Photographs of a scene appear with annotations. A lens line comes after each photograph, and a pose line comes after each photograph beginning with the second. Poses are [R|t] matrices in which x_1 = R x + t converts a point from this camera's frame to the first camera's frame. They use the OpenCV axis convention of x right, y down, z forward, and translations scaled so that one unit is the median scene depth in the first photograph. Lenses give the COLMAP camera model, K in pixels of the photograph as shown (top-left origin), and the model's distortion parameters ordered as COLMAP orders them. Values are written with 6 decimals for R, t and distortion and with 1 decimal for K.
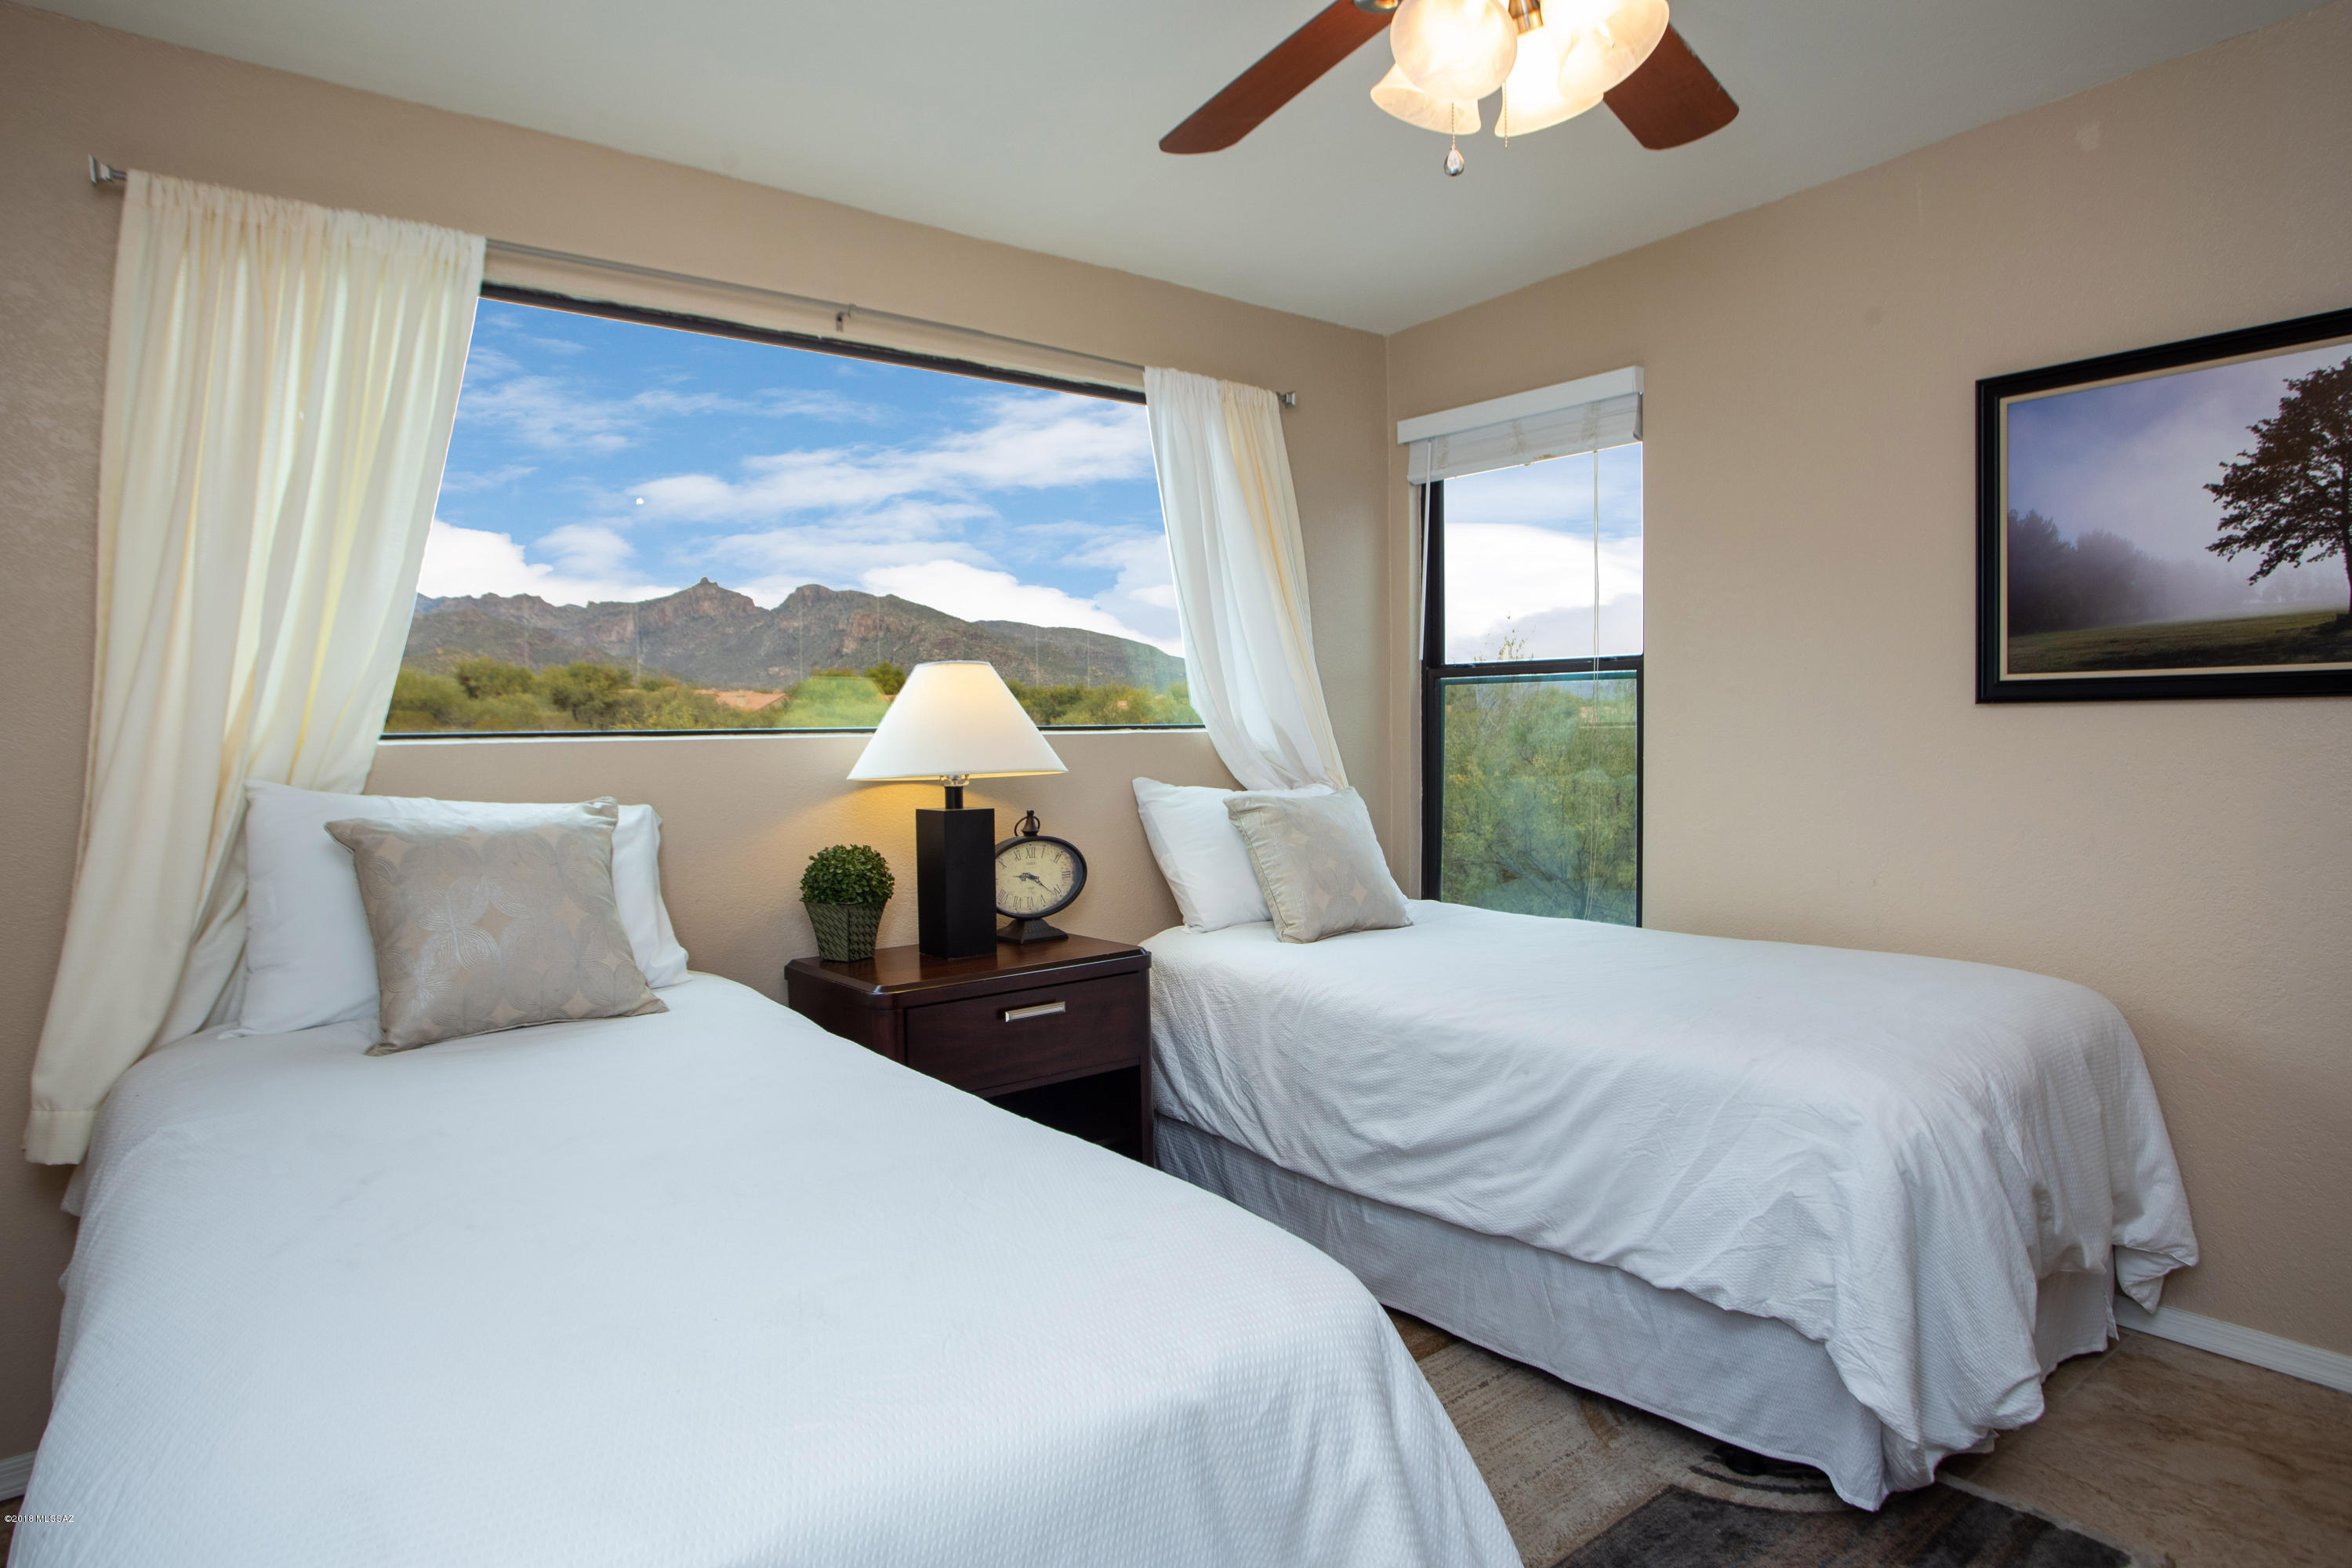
lens RADIAL K [[1430.6, 0, 1175.9], [0, 1430.6, 784.0], [0, 0, 1]] dist [0.006538, 0.004150]
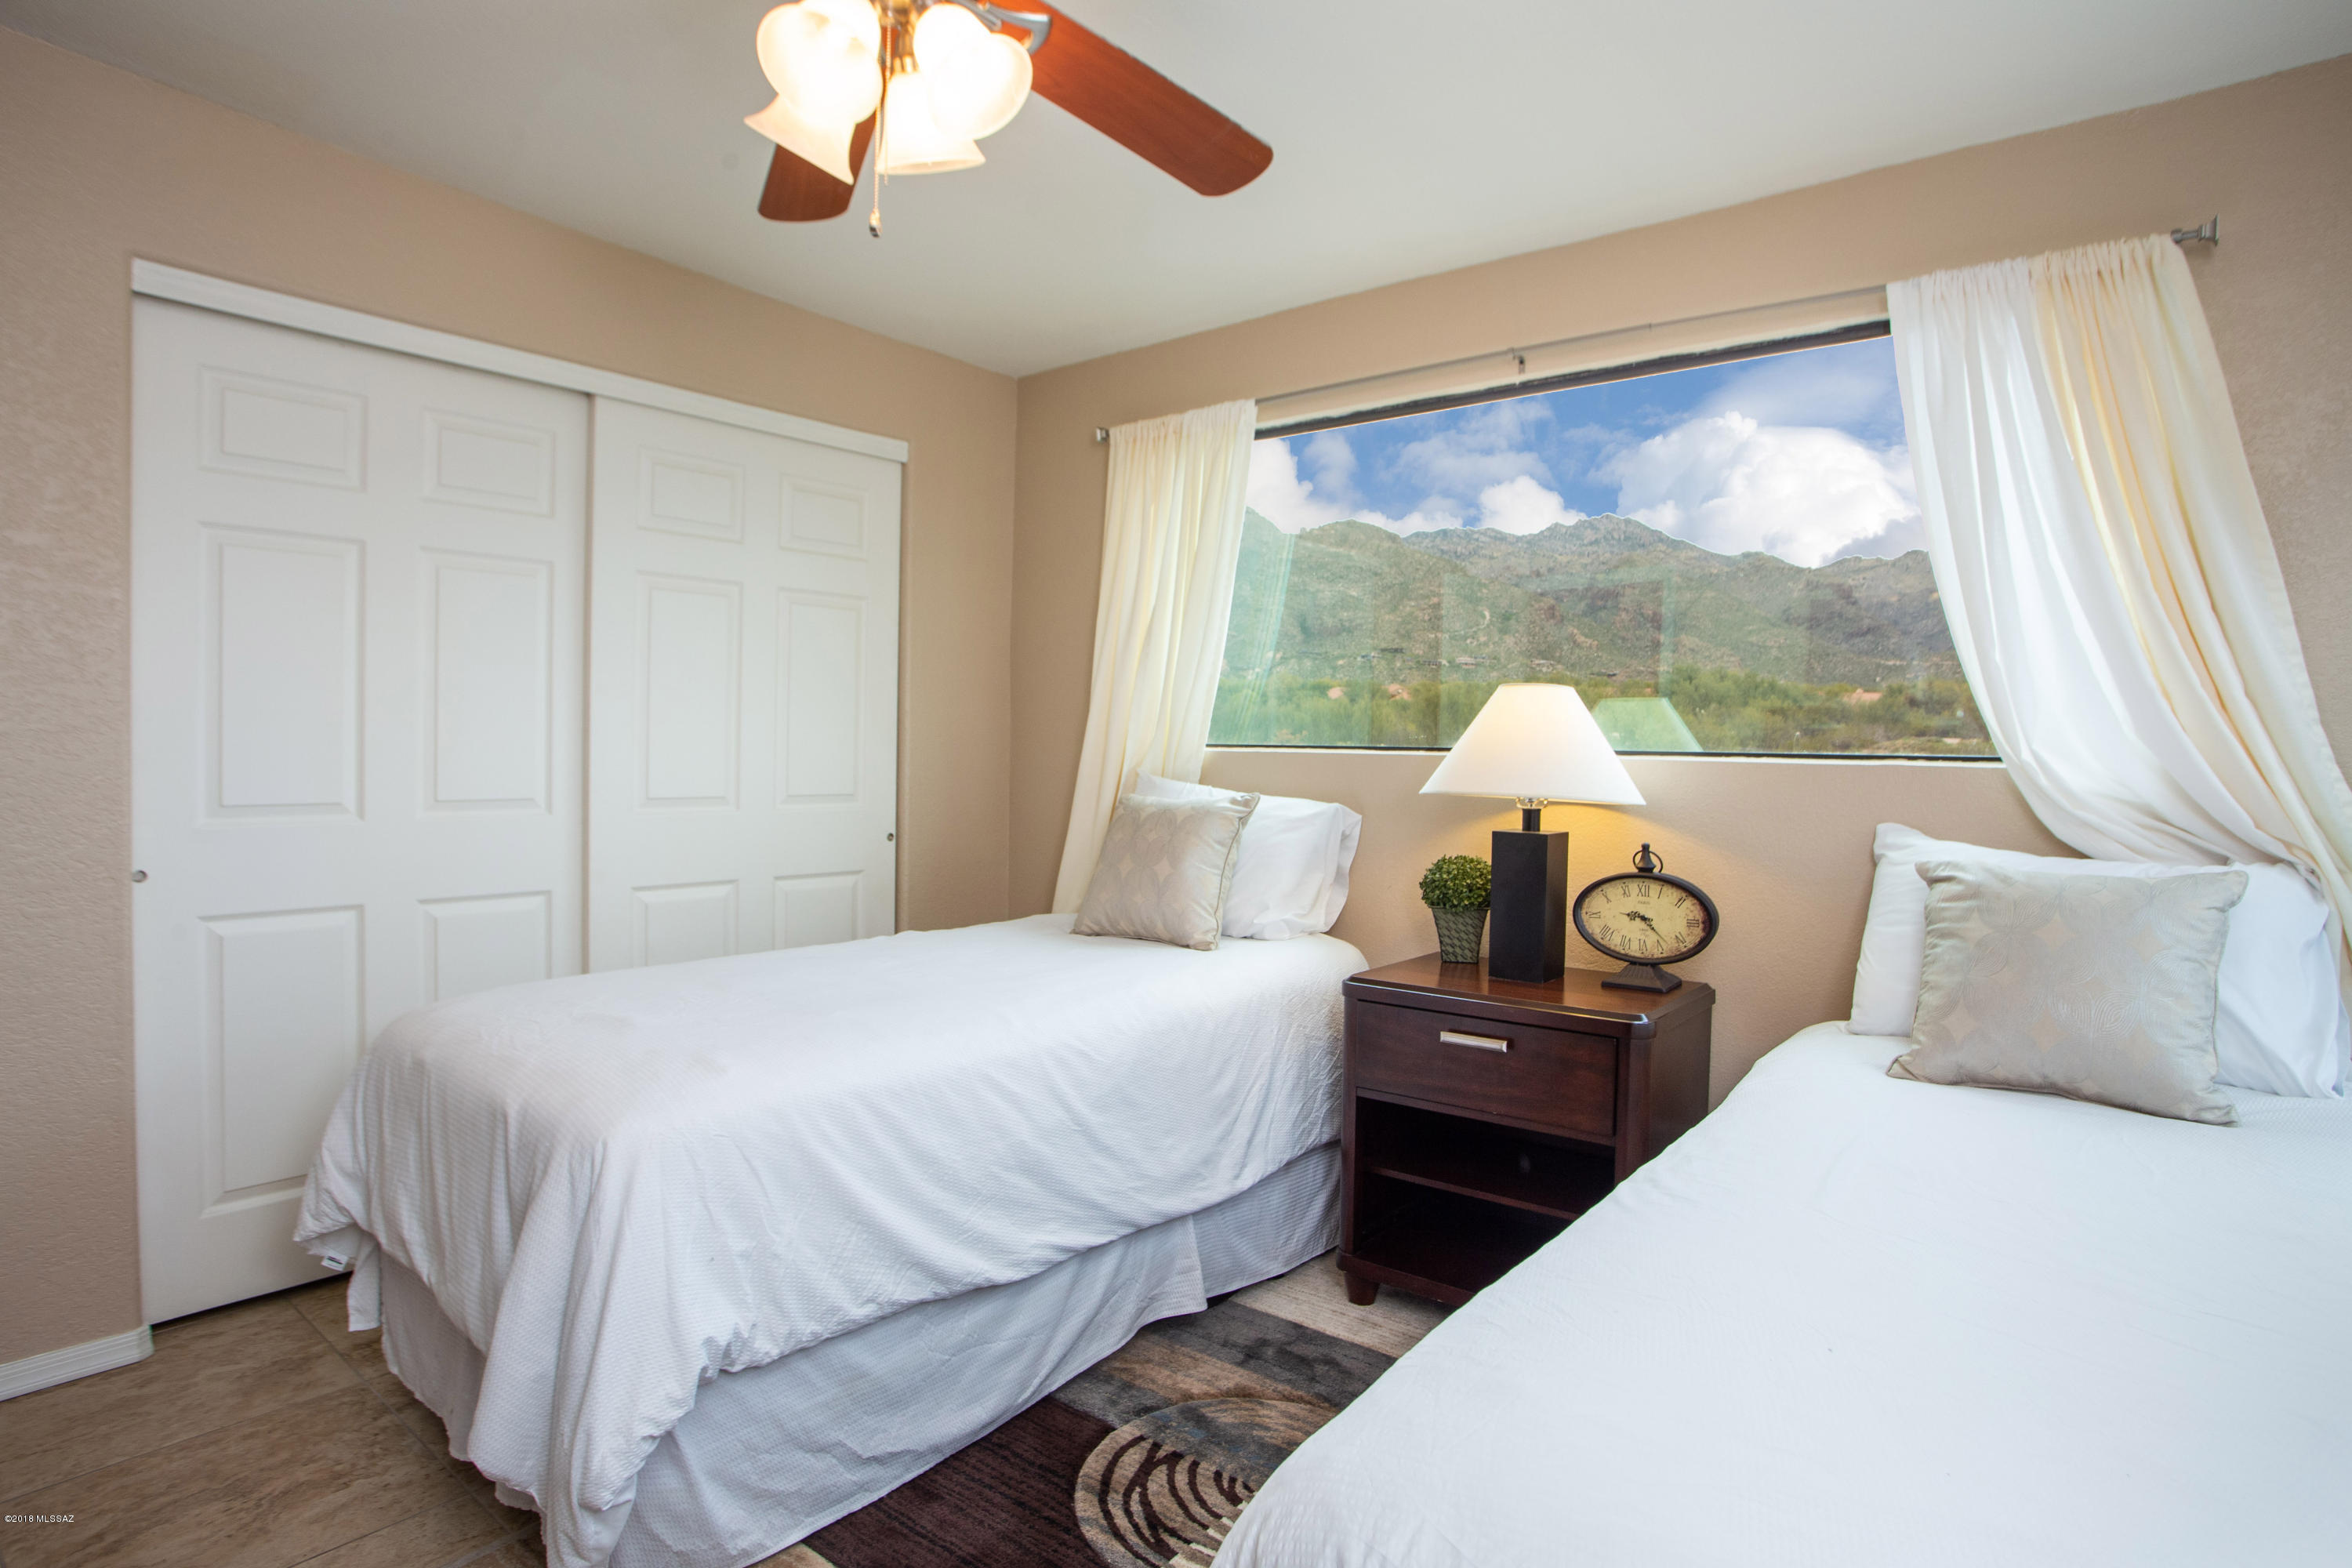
lens RADIAL K [[1287.3, 0, 1176.6], [0, 1287.3, 787.1], [0, 0, 1]] dist [-0.000567, 0.001055]
pose [[0.209926, 0.049603, -0.976458, 0.628776], [-0.057921, 0.997589, 0.038224, -0.031397], [0.976000, 0.048533, 0.212293, 0.539241]]
